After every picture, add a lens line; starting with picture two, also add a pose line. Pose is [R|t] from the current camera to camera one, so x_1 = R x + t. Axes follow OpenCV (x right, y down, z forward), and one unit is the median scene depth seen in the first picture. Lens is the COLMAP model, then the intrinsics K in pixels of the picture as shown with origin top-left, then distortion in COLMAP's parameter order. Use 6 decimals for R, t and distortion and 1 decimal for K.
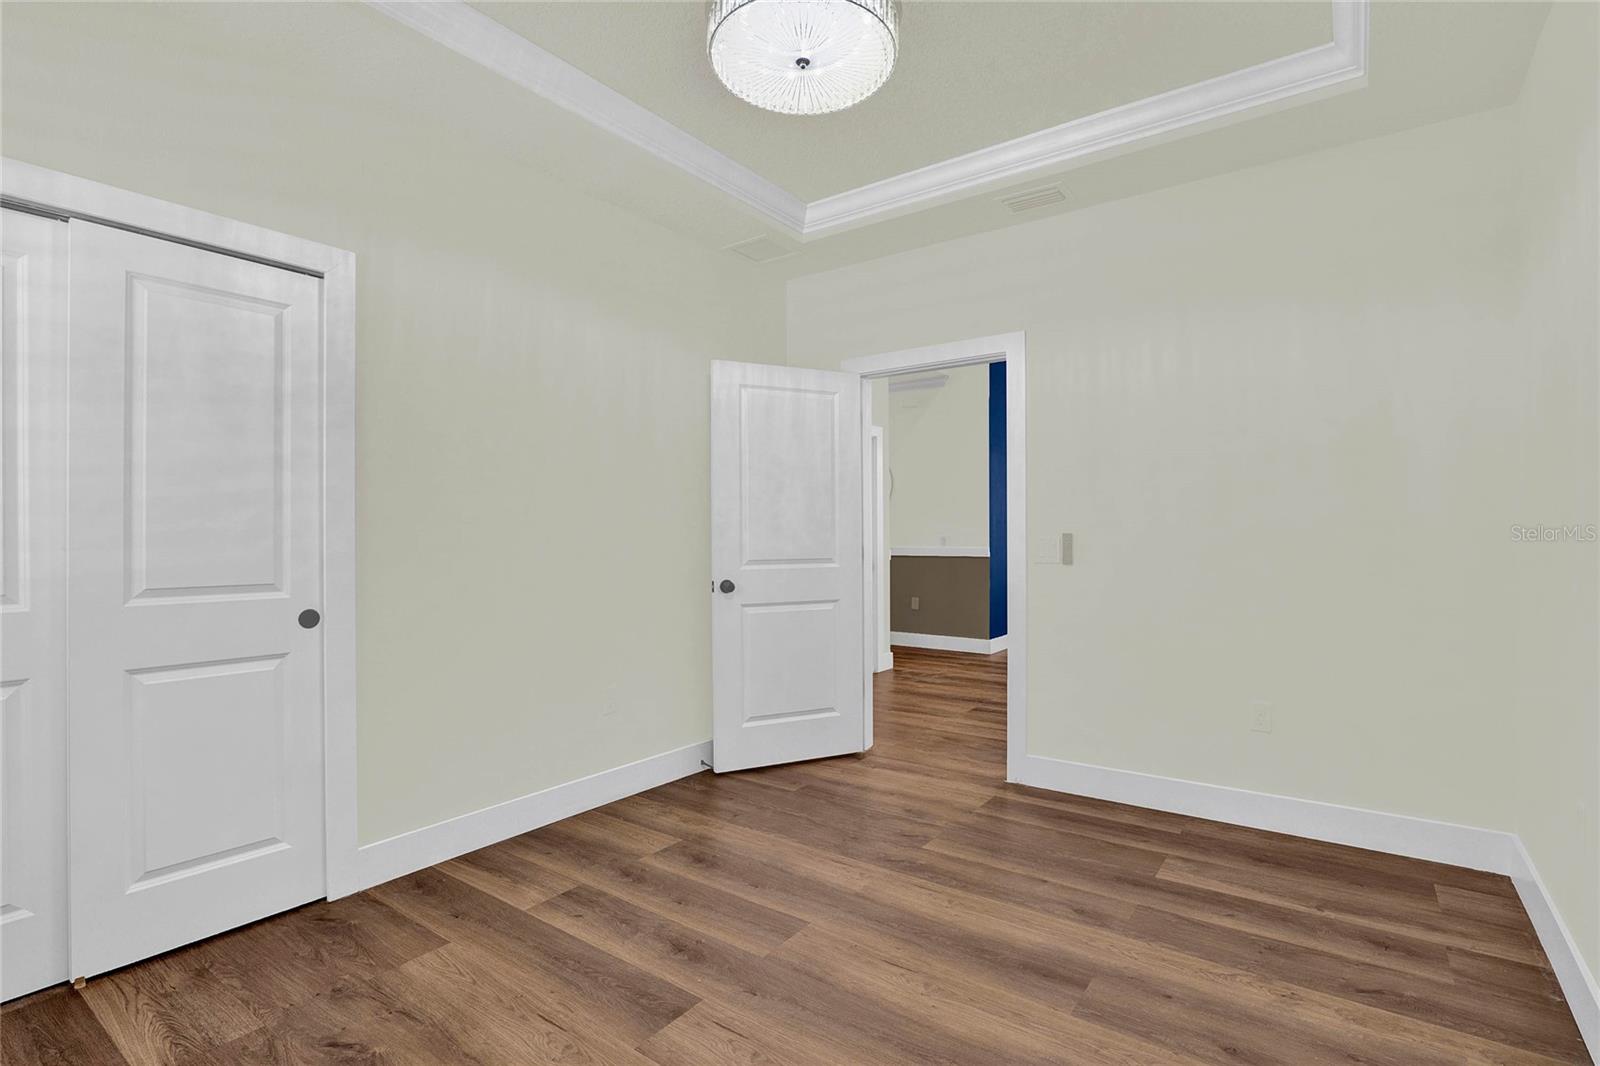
lens RADIAL K [[772.4, 0, 803.5], [0, 772.4, 540.0], [0, 0, 1]] dist [0.002951, 0.000284]
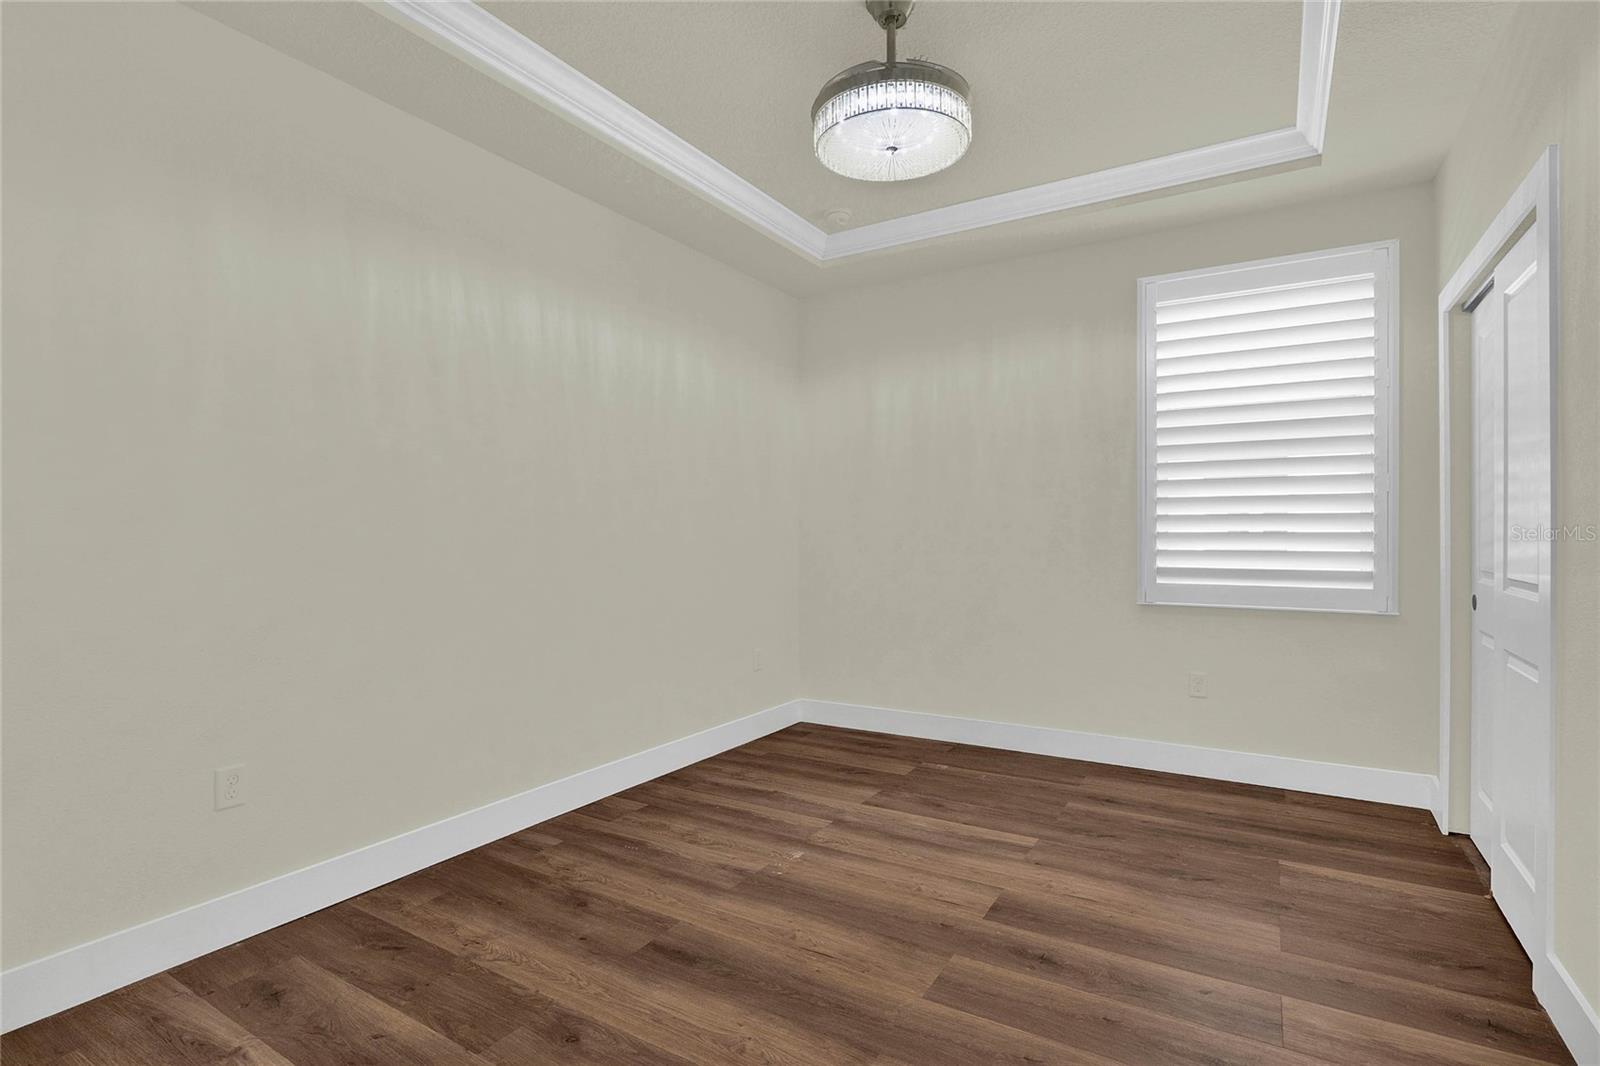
lens RADIAL K [[772.4, 0, 800.4], [0, 772.4, 529.1], [0, 0, 1]] dist [0.002951, 0.000284]
pose [[-0.996922, 0.006069, -0.078166, 0.219804], [0.005870, 0.999979, 0.002772, -0.010645], [0.078181, 0.002304, -0.996936, 1.986646]]
